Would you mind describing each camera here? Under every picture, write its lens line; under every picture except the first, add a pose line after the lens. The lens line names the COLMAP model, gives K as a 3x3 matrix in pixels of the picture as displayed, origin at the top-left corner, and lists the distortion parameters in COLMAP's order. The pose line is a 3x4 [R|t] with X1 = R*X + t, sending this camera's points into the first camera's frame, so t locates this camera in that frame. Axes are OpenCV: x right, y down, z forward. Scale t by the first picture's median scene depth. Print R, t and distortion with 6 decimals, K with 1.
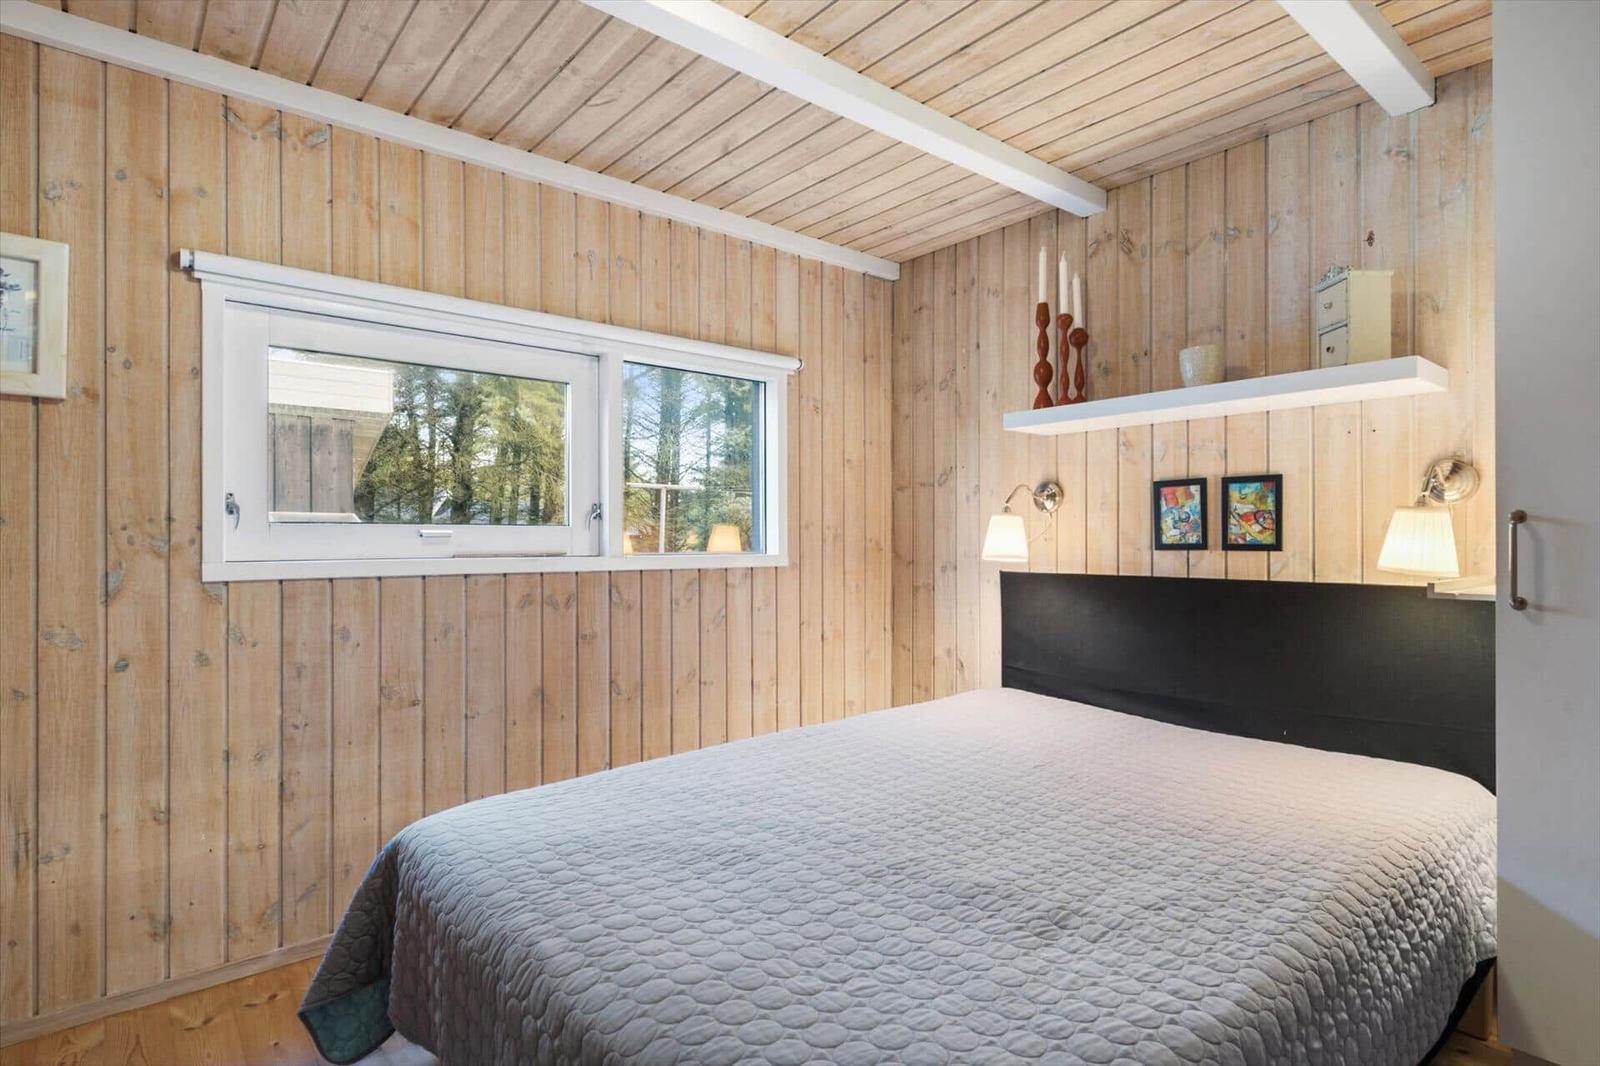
lens RADIAL K [[803.7, 0, 800.5], [0, 803.7, 534.2], [0, 0, 1]] dist [0.002881, -0.002498]
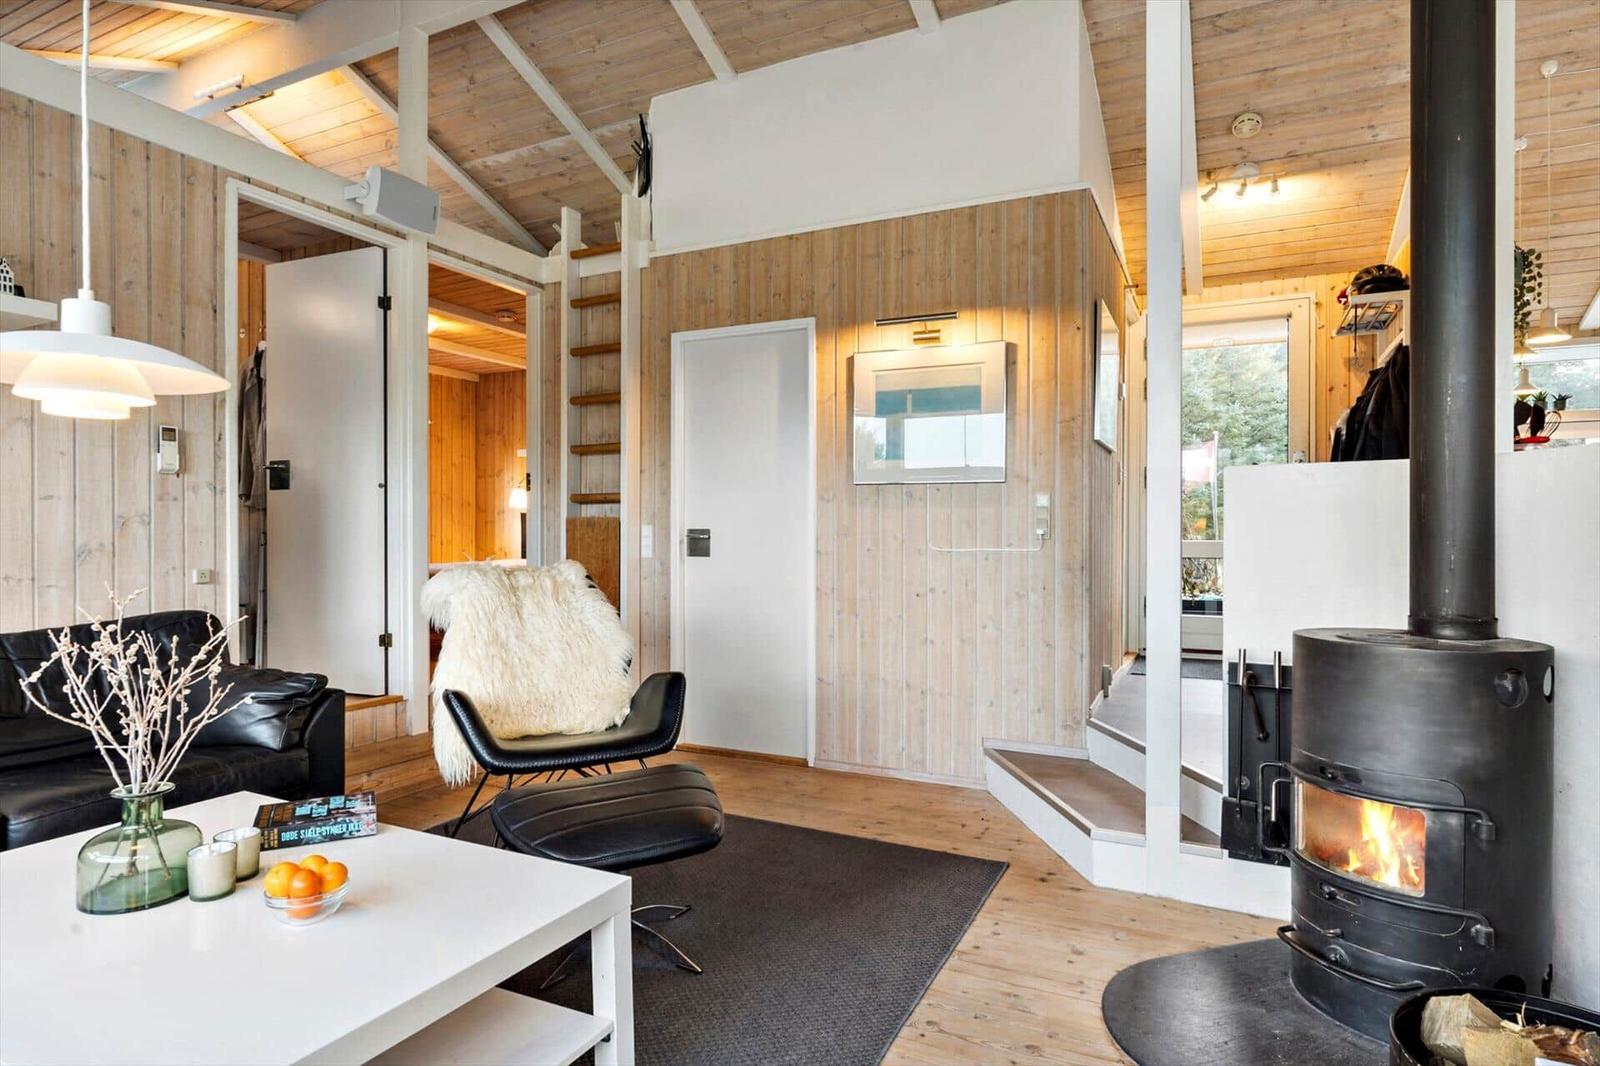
lens RADIAL K [[868.2, 0, 795.5], [0, 868.2, 538.5], [0, 0, 1]] dist [0.006599, 0.000840]
pose [[0.910031, 0.001961, 0.414535, -0.076031], [-0.003387, 0.999991, 0.002706, 0.102846], [-0.414526, -0.003867, 0.910029, -1.560436]]
